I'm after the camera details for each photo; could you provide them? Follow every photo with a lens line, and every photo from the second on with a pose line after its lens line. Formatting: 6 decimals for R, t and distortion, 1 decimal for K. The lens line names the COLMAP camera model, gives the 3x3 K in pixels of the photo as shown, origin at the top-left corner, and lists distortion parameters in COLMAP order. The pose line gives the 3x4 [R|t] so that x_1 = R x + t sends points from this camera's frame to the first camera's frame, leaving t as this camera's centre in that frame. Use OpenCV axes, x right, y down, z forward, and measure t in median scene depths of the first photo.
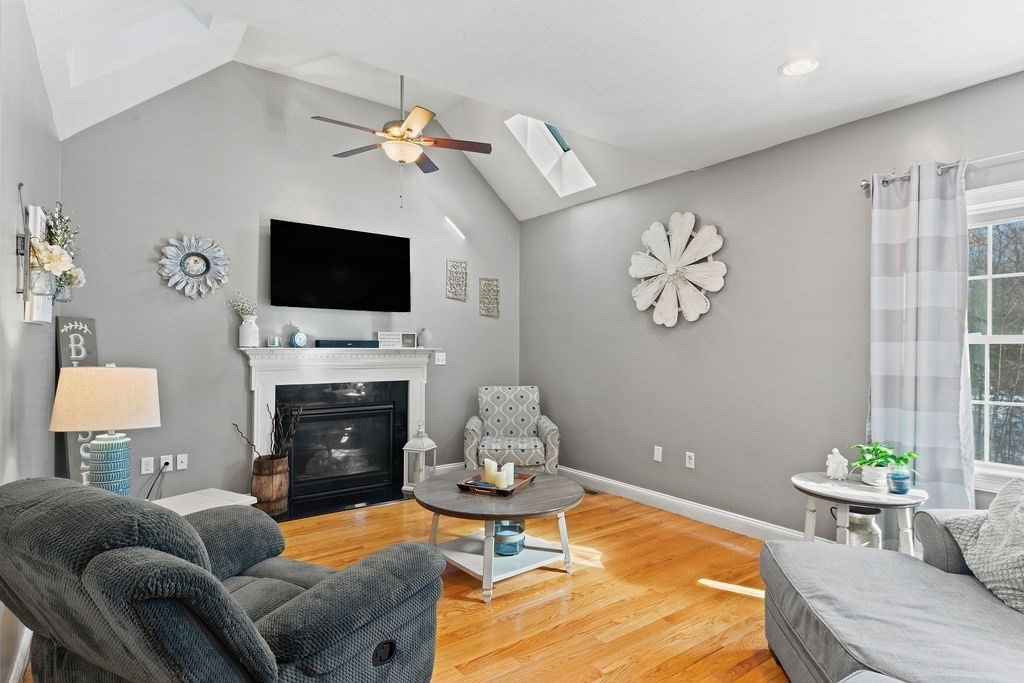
lens RADIAL K [[535.4, 0, 512.0], [0, 535.4, 341.5], [0, 0, 1]] dist [0.007522, -0.000733]
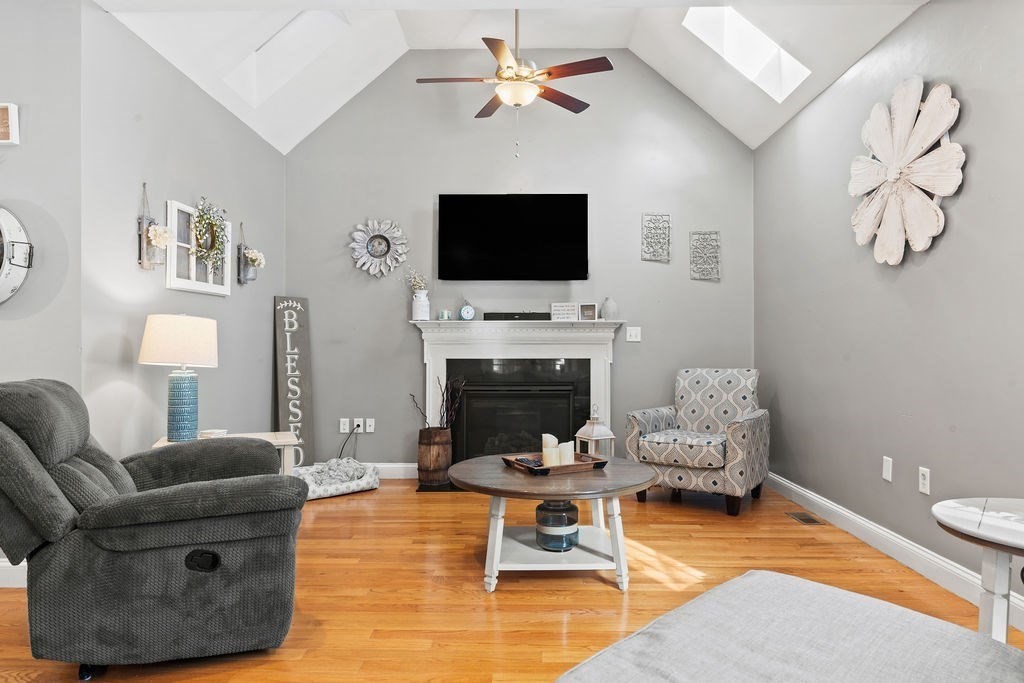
lens RADIAL K [[626.7, 0, 512.0], [0, 626.7, 341.5], [0, 0, 1]] dist [0.015216, 0.000385]
pose [[0.795479, -0.014526, -0.605807, 0.387359], [0.010614, 0.999893, -0.010039, 0.065239], [0.605888, 0.001555, 0.795549, 0.146295]]
